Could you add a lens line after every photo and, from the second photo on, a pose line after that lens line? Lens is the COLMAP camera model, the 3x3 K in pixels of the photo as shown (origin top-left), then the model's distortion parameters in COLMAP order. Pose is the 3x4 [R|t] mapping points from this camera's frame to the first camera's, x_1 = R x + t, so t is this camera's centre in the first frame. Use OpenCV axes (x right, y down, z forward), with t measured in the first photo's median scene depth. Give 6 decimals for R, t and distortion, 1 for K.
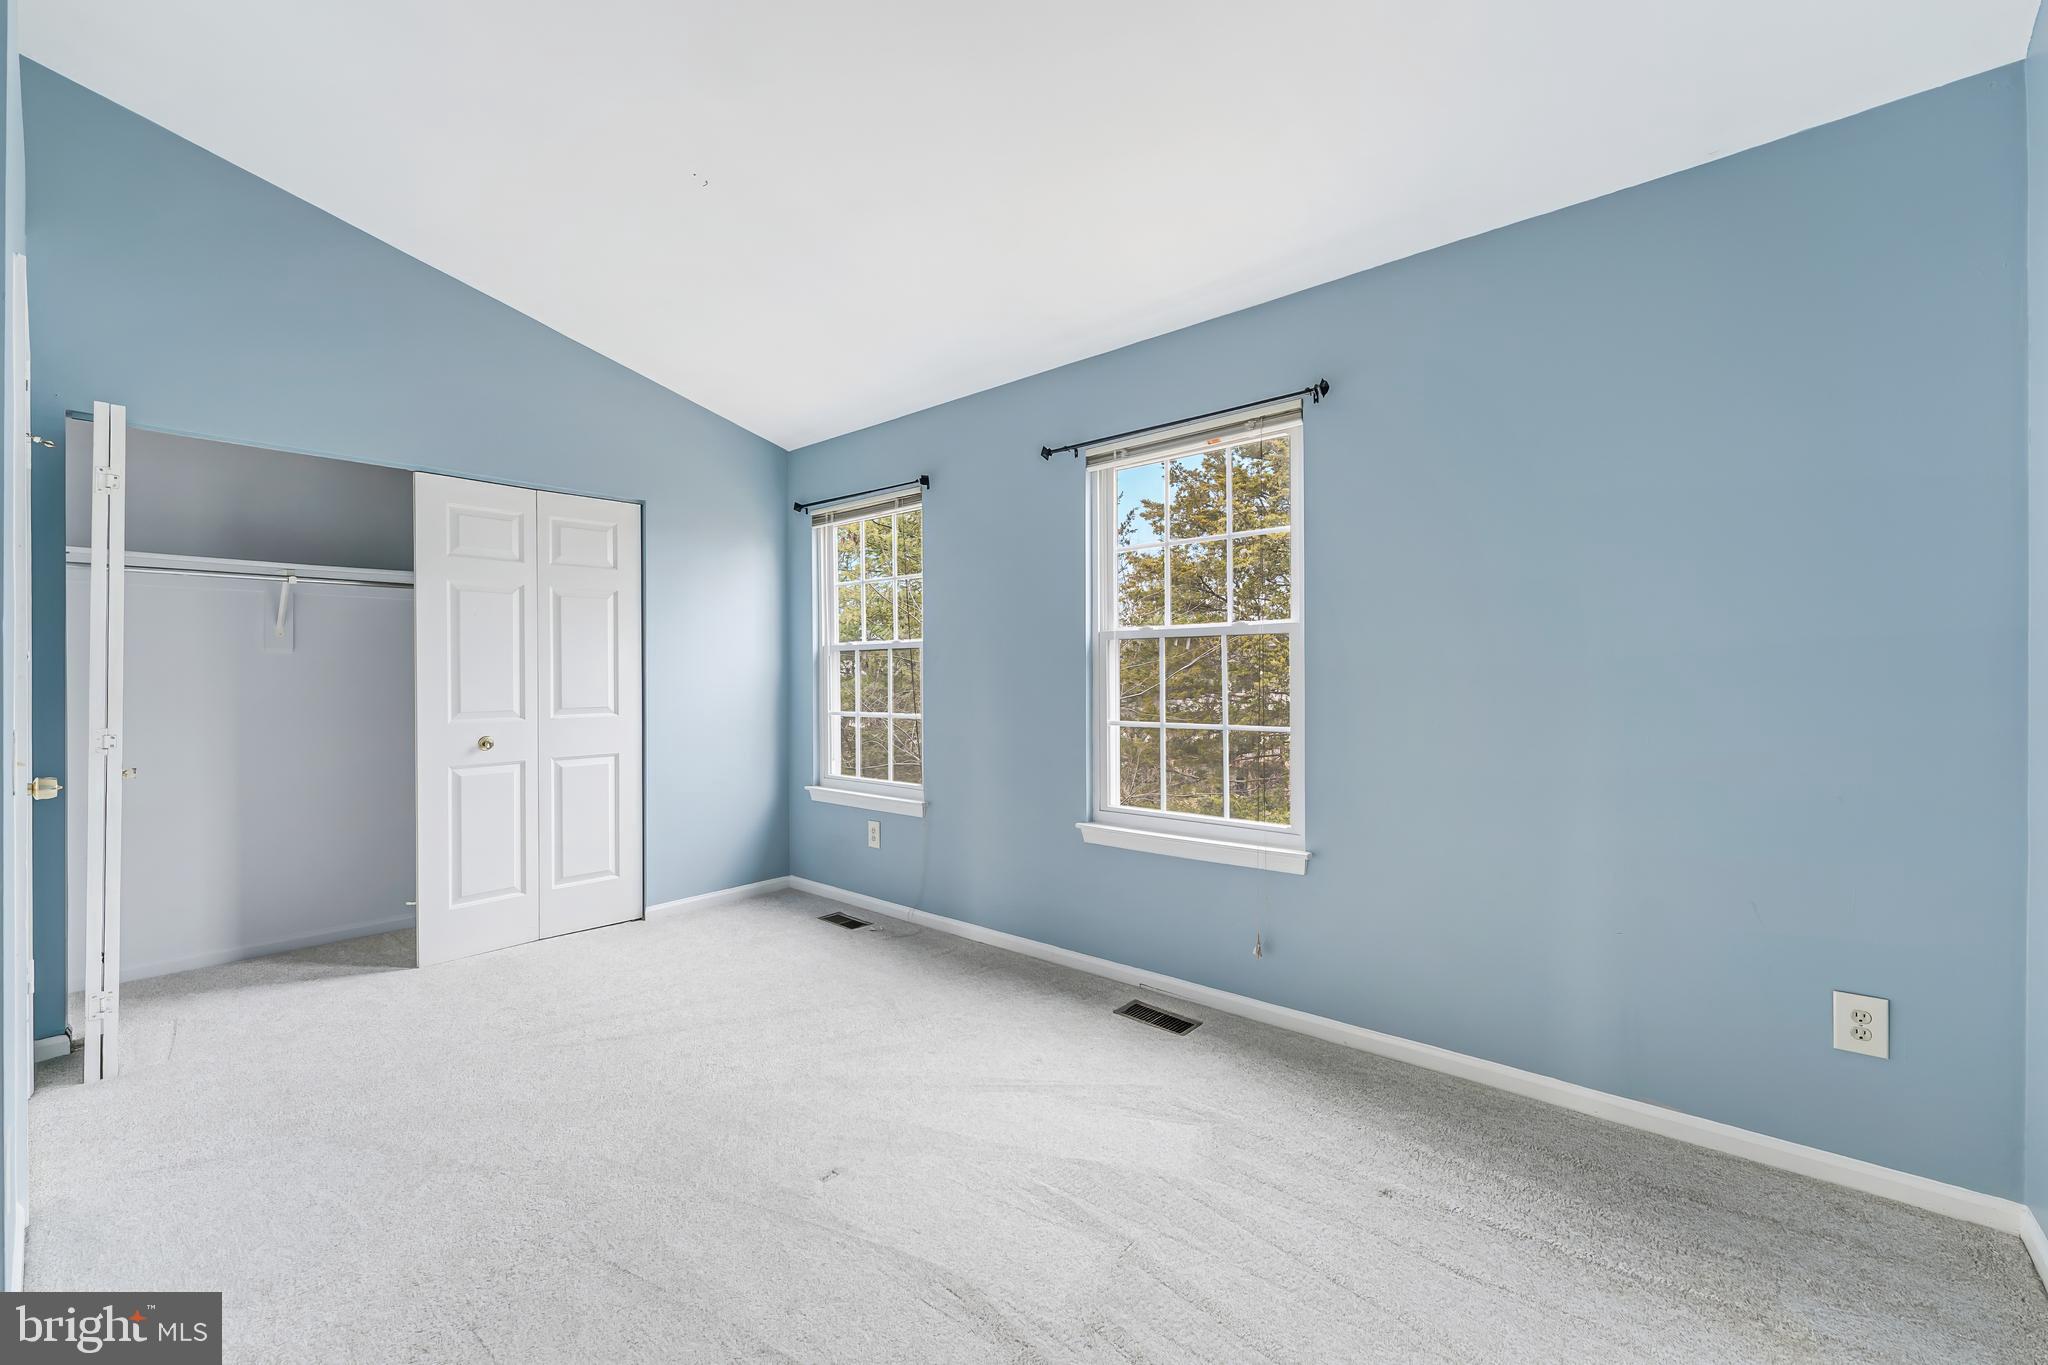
lens RADIAL K [[843.1, 0, 1018.2], [0, 843.1, 675.7], [0, 0, 1]] dist [0.000044, -0.000161]
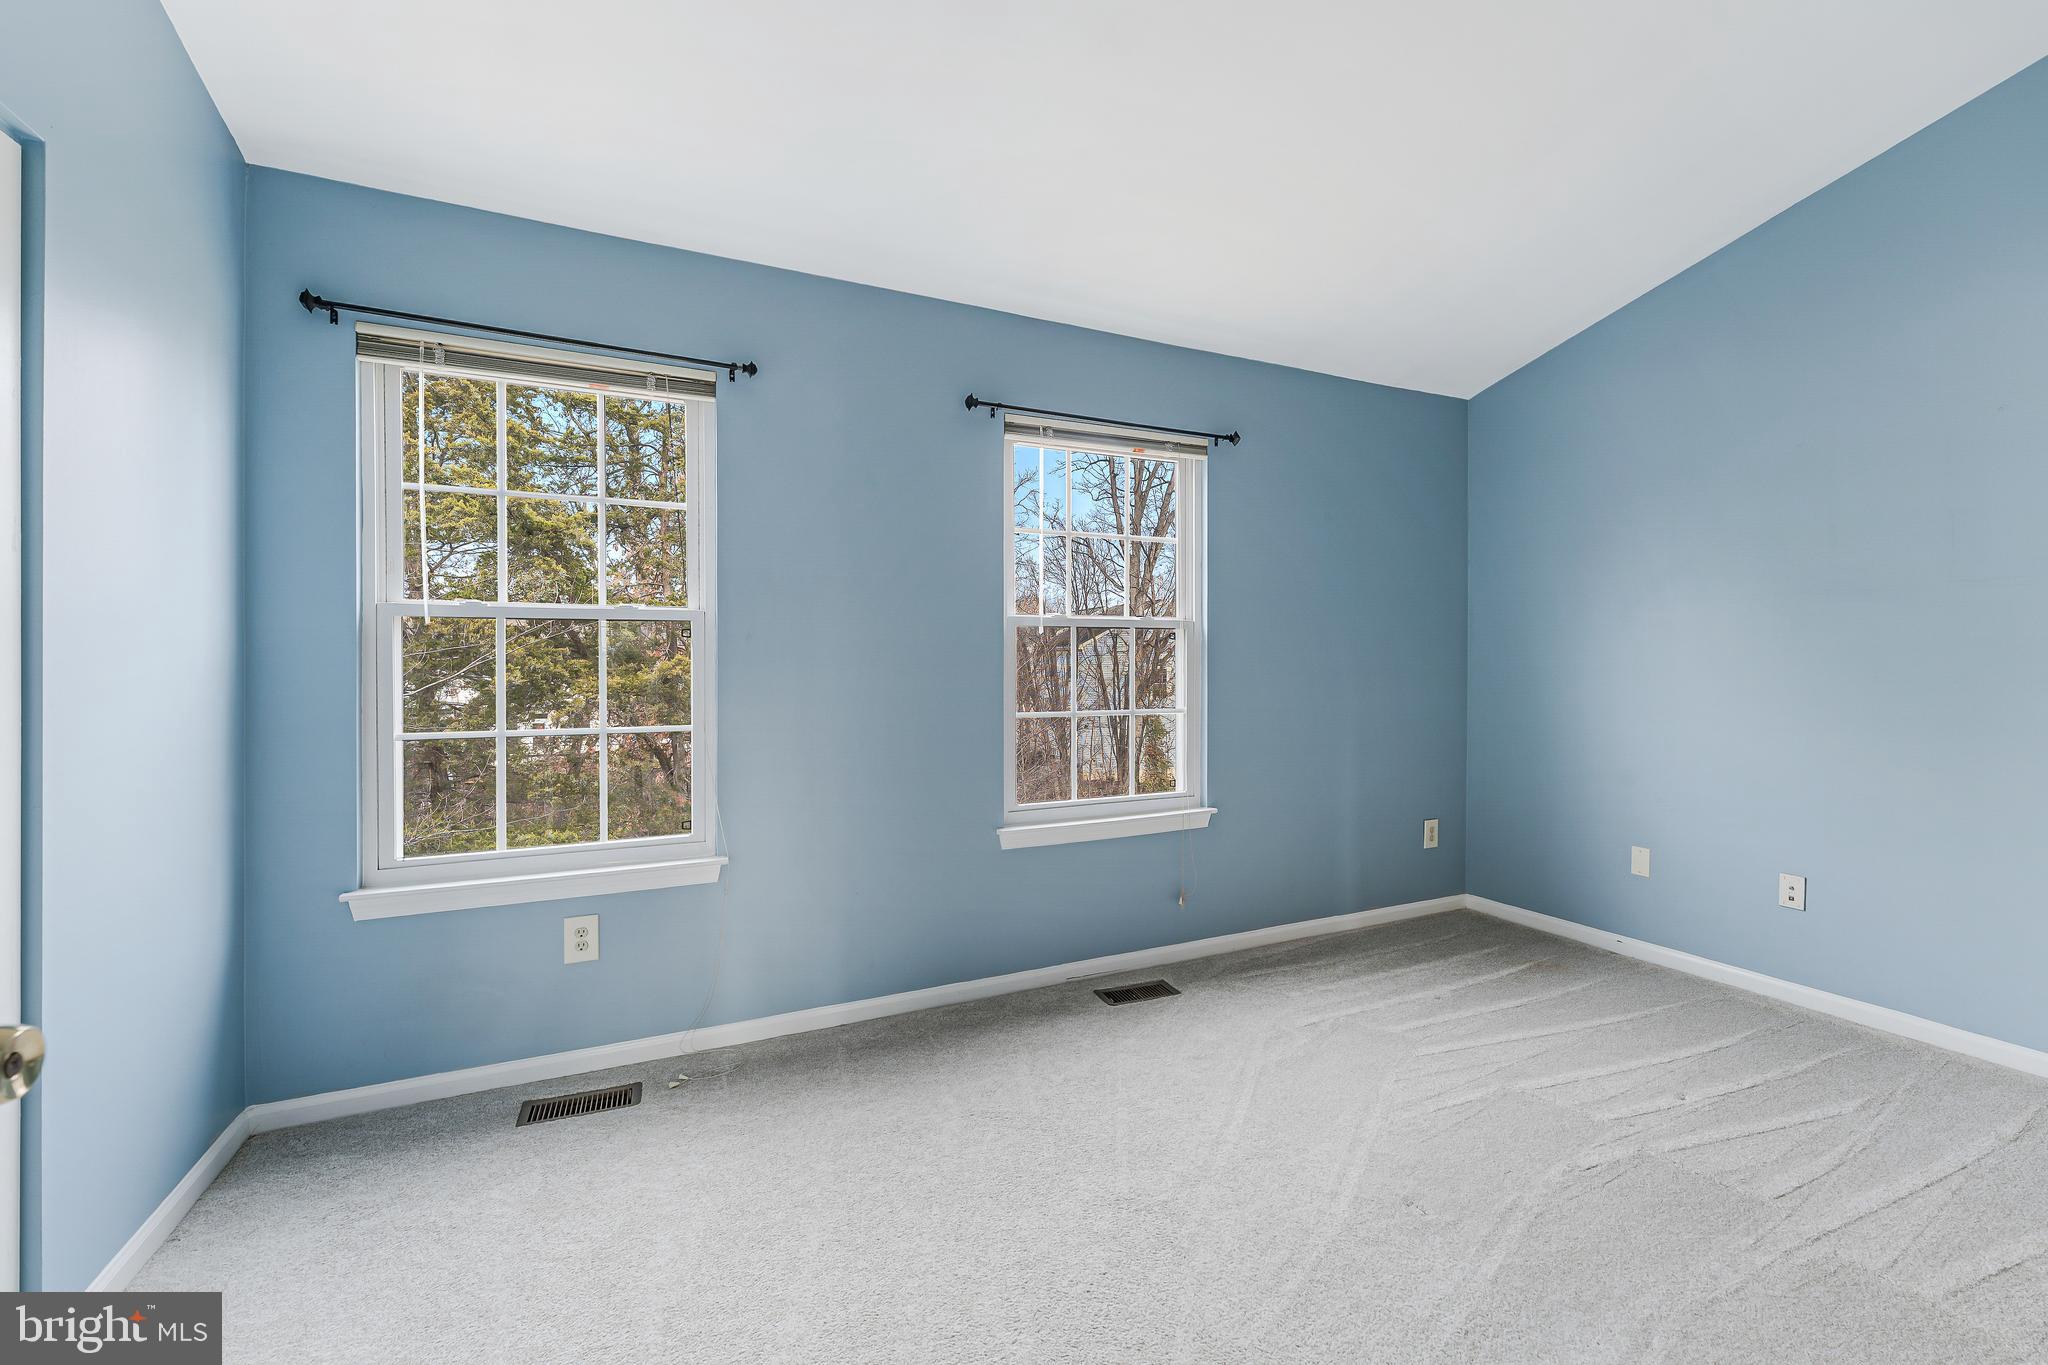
lens RADIAL K [[832.2, 0, 1008.5], [0, 832.2, 675.8], [0, 0, 1]] dist [0.000366, -0.000035]
pose [[0.402129, -0.006142, 0.915562, -0.679330], [0.001553, 0.999981, 0.006026, 0.005884], [-0.915581, -0.001001, 0.402131, 0.594483]]
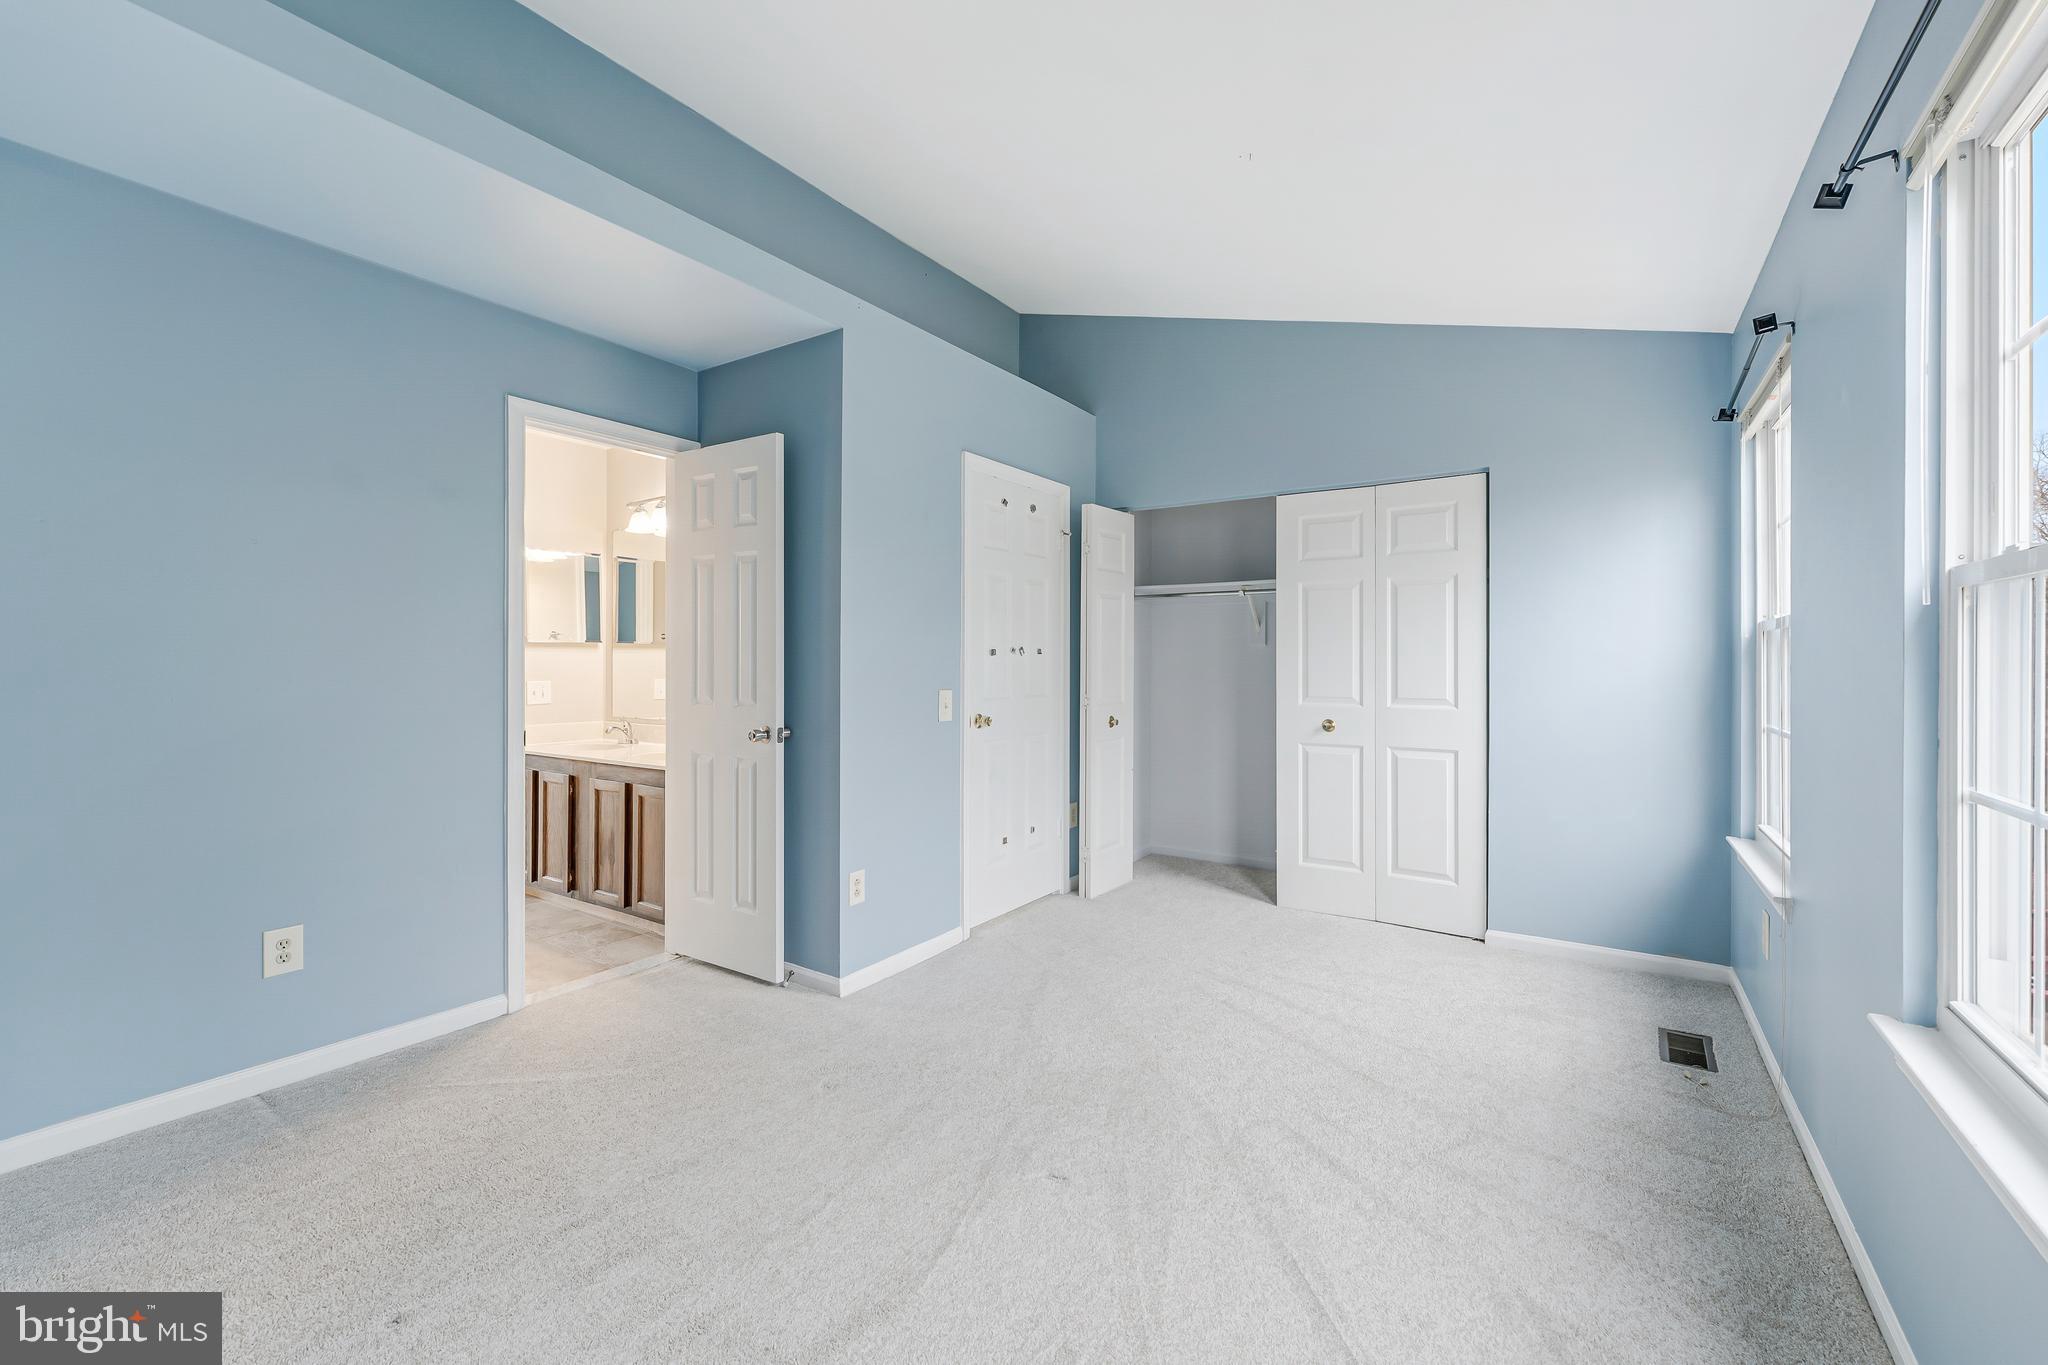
lens RADIAL K [[833.2, 0, 1033.5], [0, 833.2, 664.8], [0, 0, 1]] dist [-0.000663, -0.000270]
pose [[0.131959, 0.008672, -0.991217, 0.409263], [-0.008970, 0.999931, 0.007555, -0.004865], [0.991215, 0.007894, 0.132028, 0.475479]]
